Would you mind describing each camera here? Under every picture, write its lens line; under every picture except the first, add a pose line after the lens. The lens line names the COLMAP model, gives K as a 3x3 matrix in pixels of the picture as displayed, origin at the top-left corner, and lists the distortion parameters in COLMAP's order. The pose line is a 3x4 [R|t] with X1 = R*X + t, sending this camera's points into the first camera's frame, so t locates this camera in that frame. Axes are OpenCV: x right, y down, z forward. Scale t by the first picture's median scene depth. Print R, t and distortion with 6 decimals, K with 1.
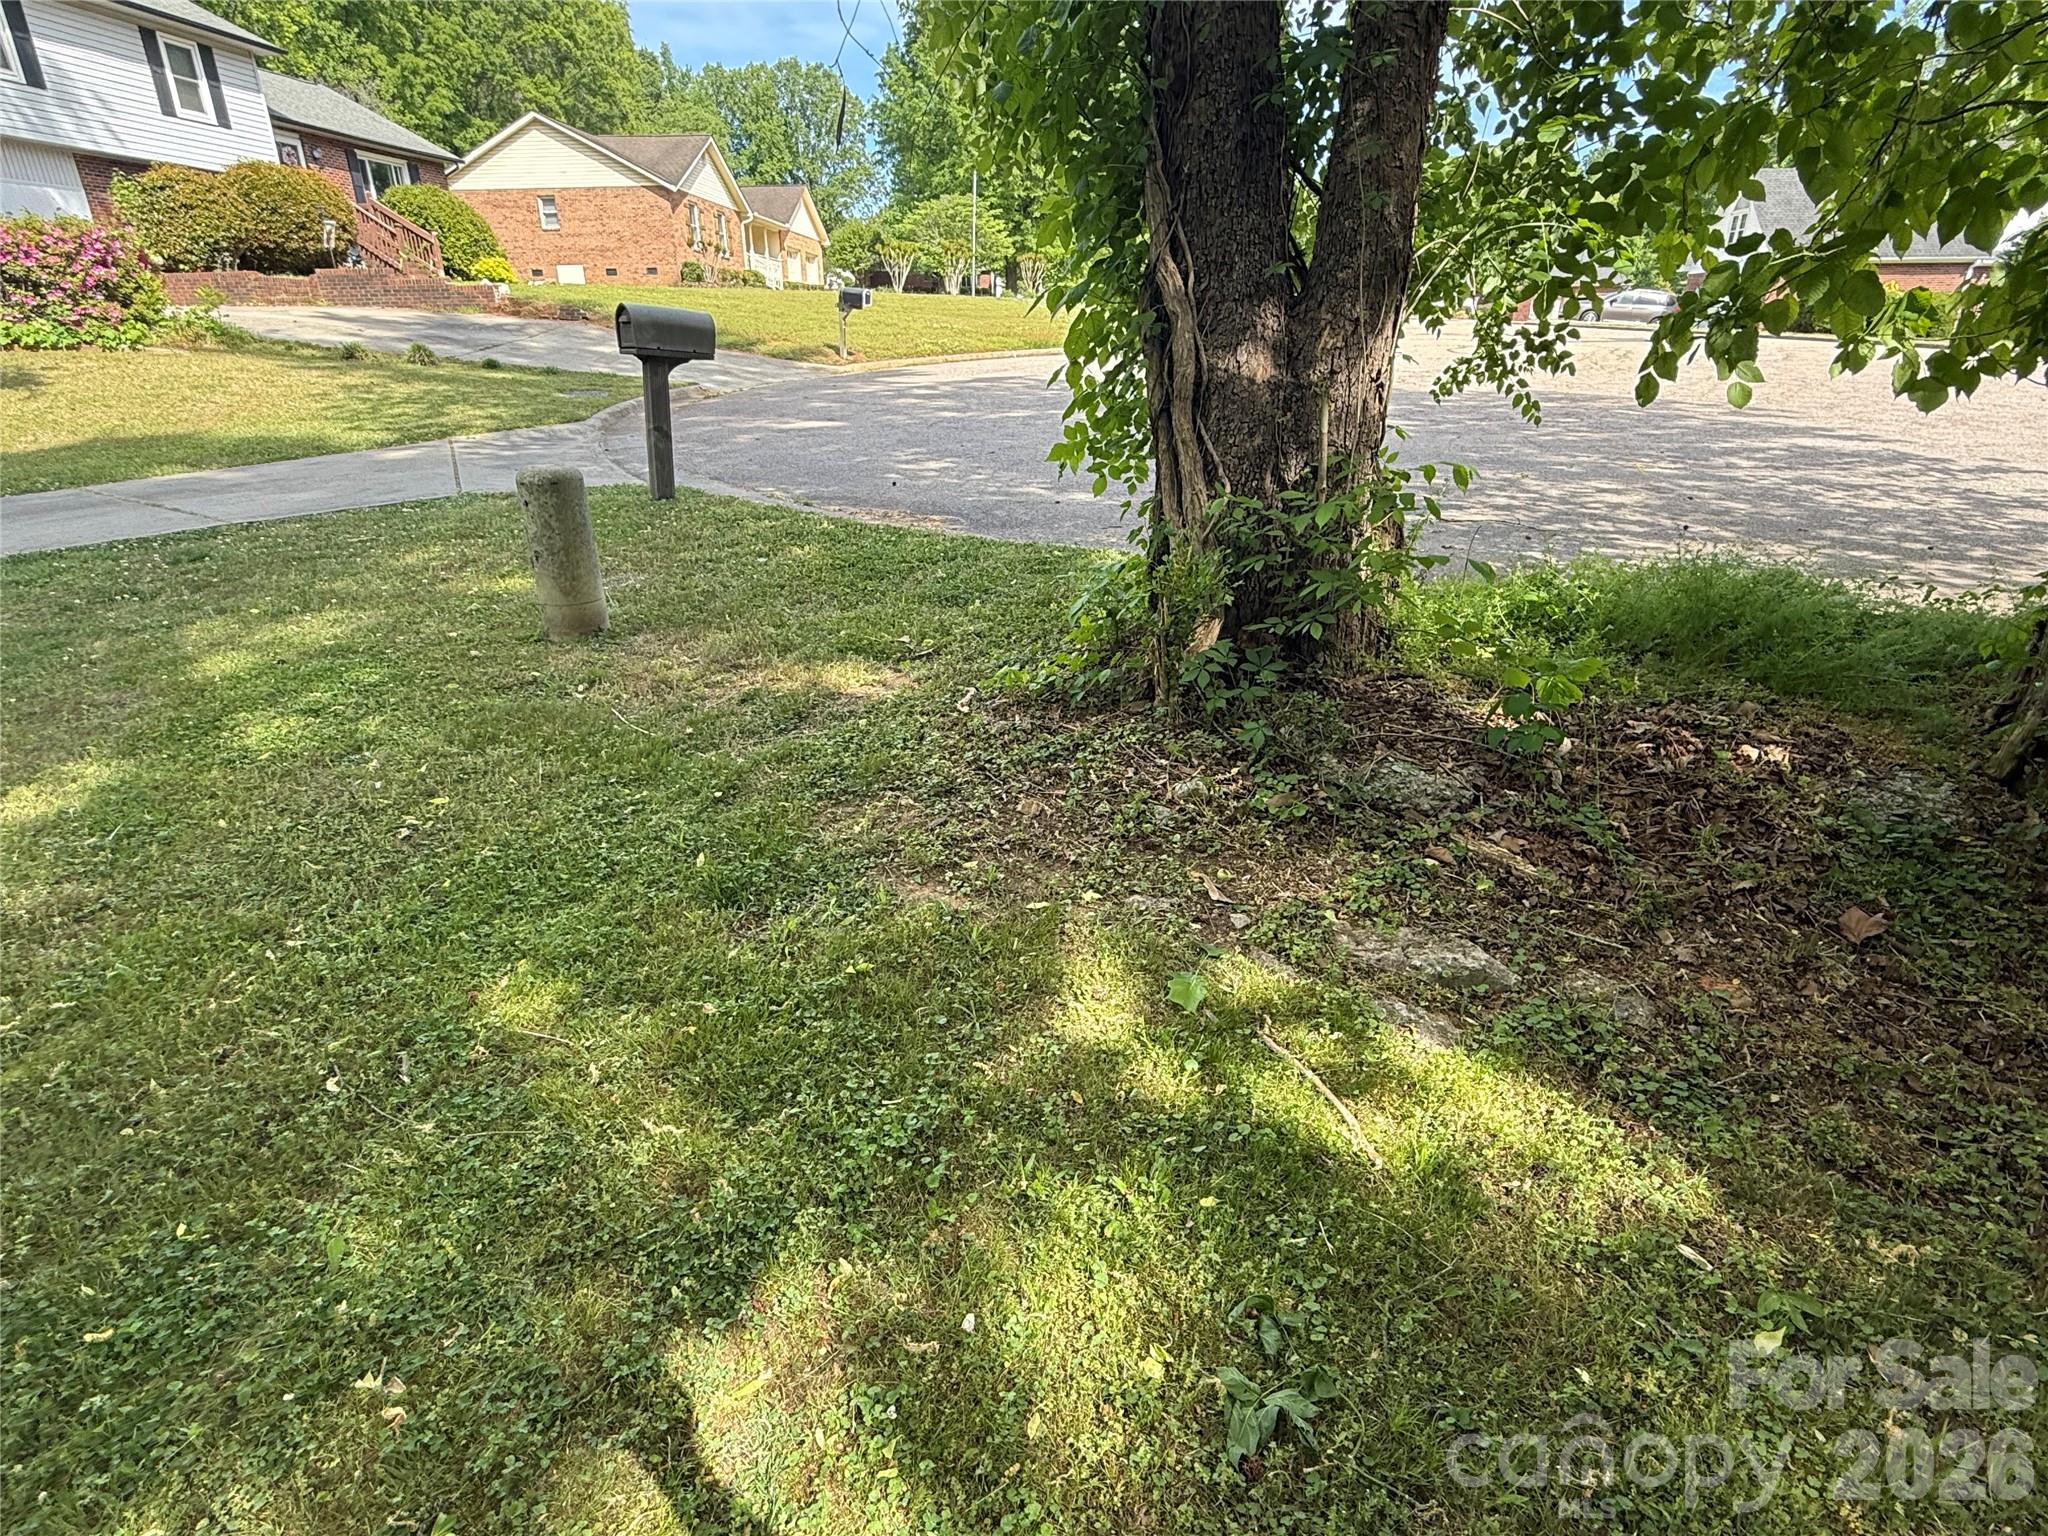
lens RADIAL K [[1037.5, 0, 1024.0], [0, 1037.5, 768.0], [0, 0, 1]] dist [0.001239, 0.000423]
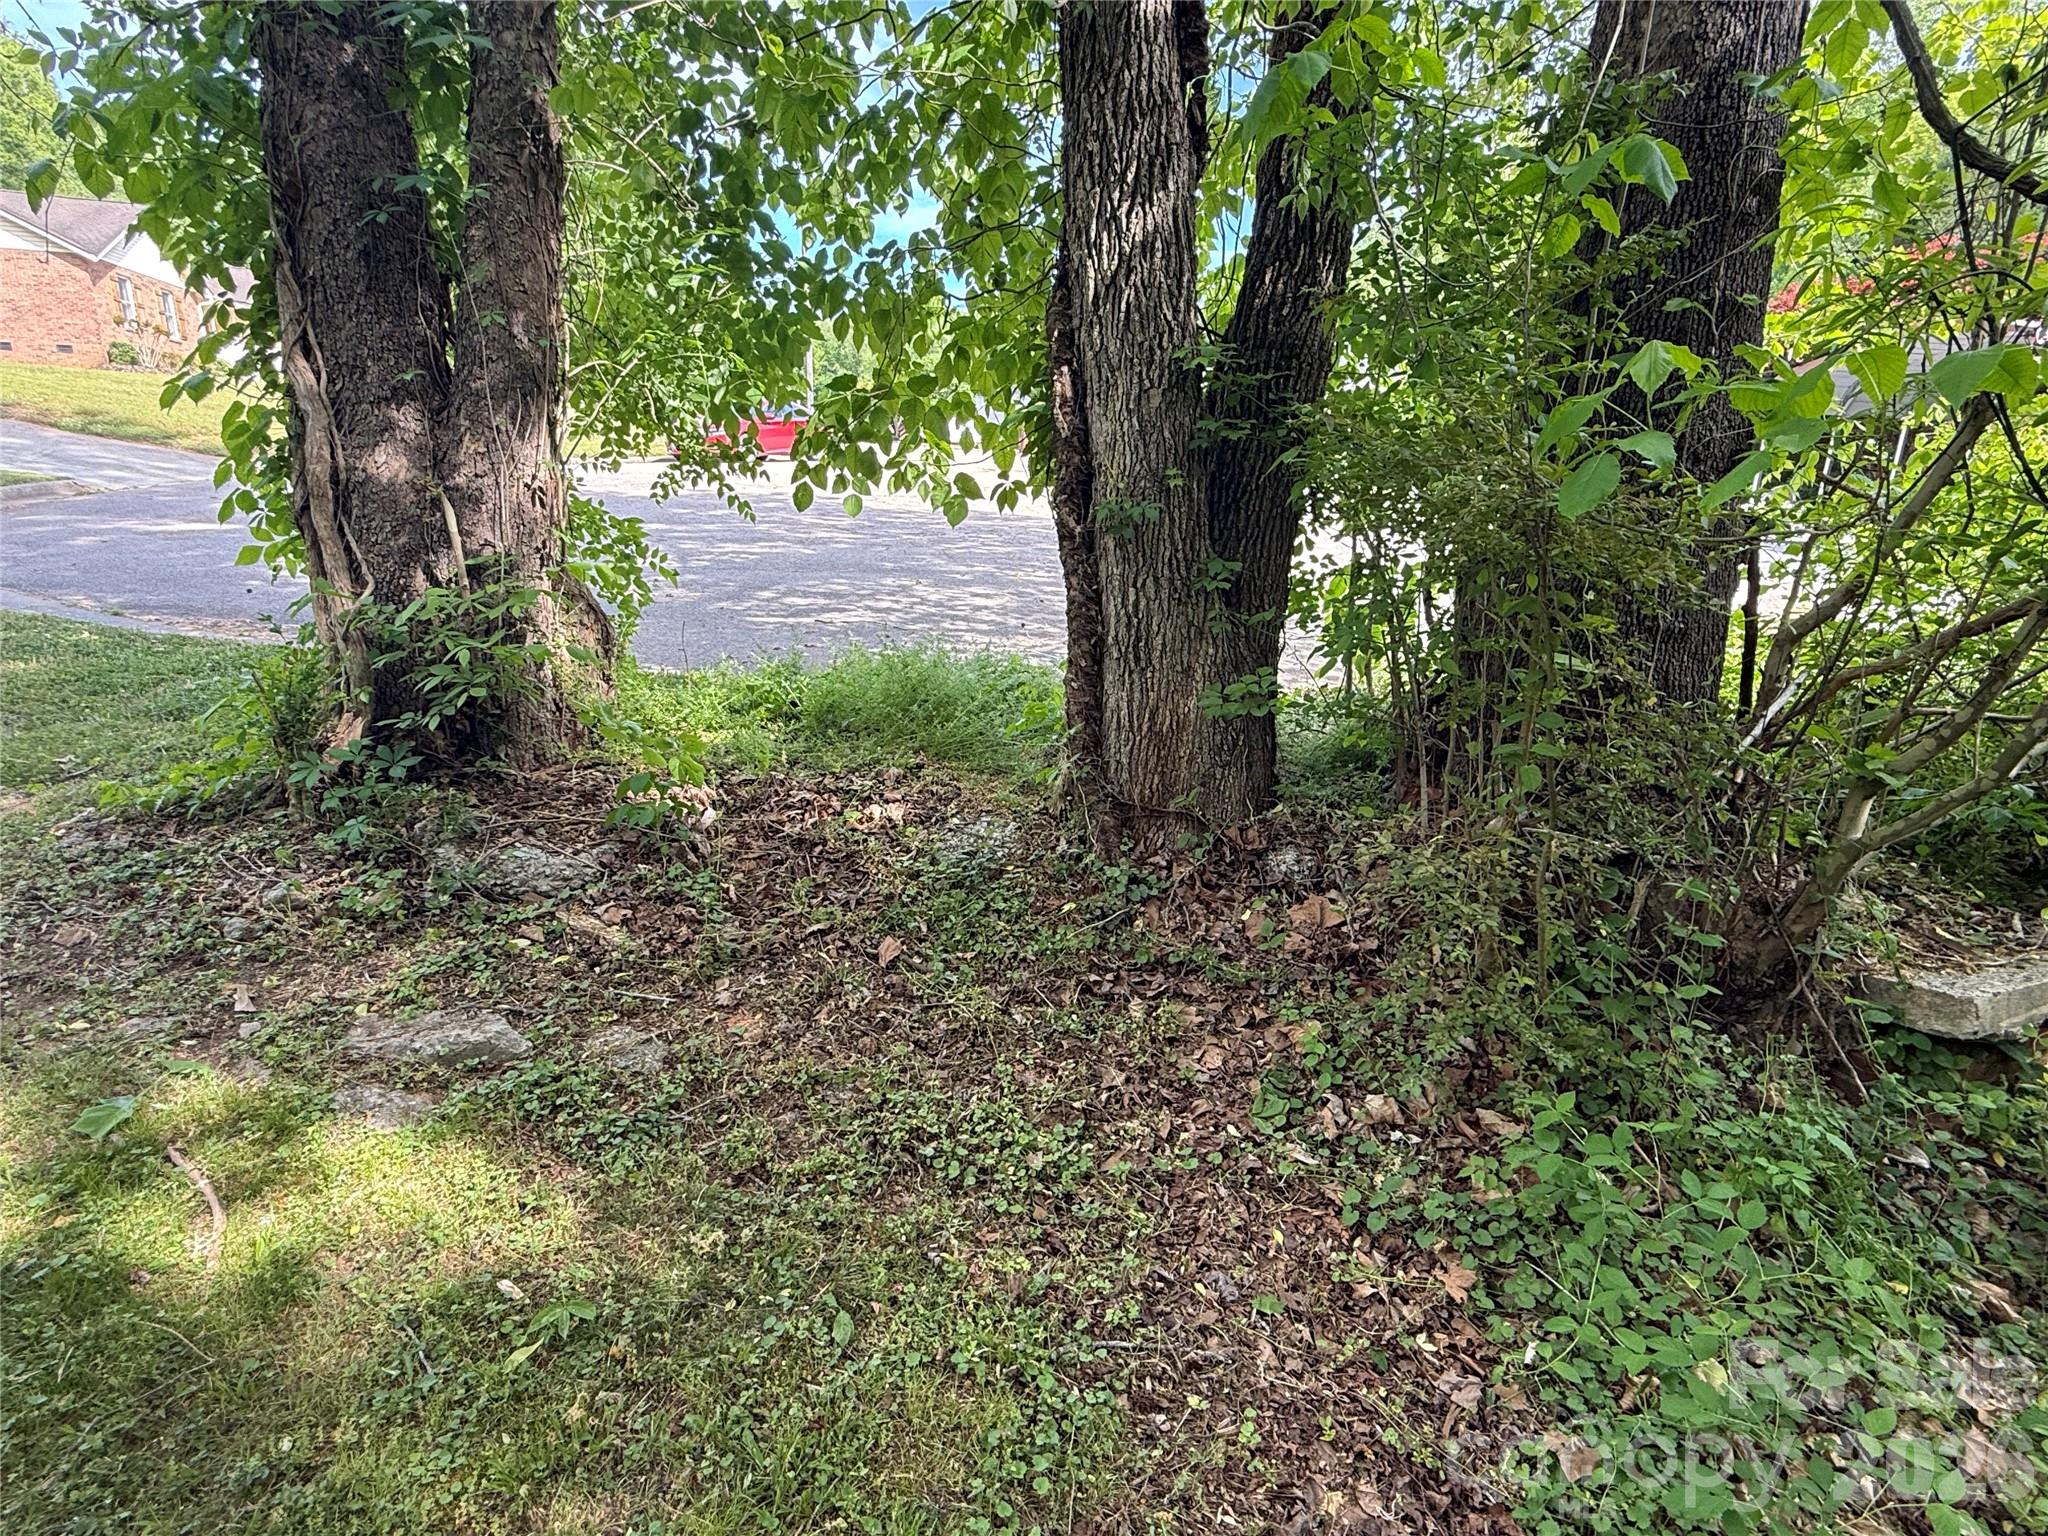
lens RADIAL K [[1037.5, 0, 1024.0], [0, 1037.5, 768.0], [0, 0, 1]] dist [0.001239, 0.000423]
pose [[0.931503, -0.062917, 0.358252, 0.423395], [0.099632, 0.991392, -0.084944, 0.048685], [-0.349824, 0.114819, 0.929753, -0.115836]]
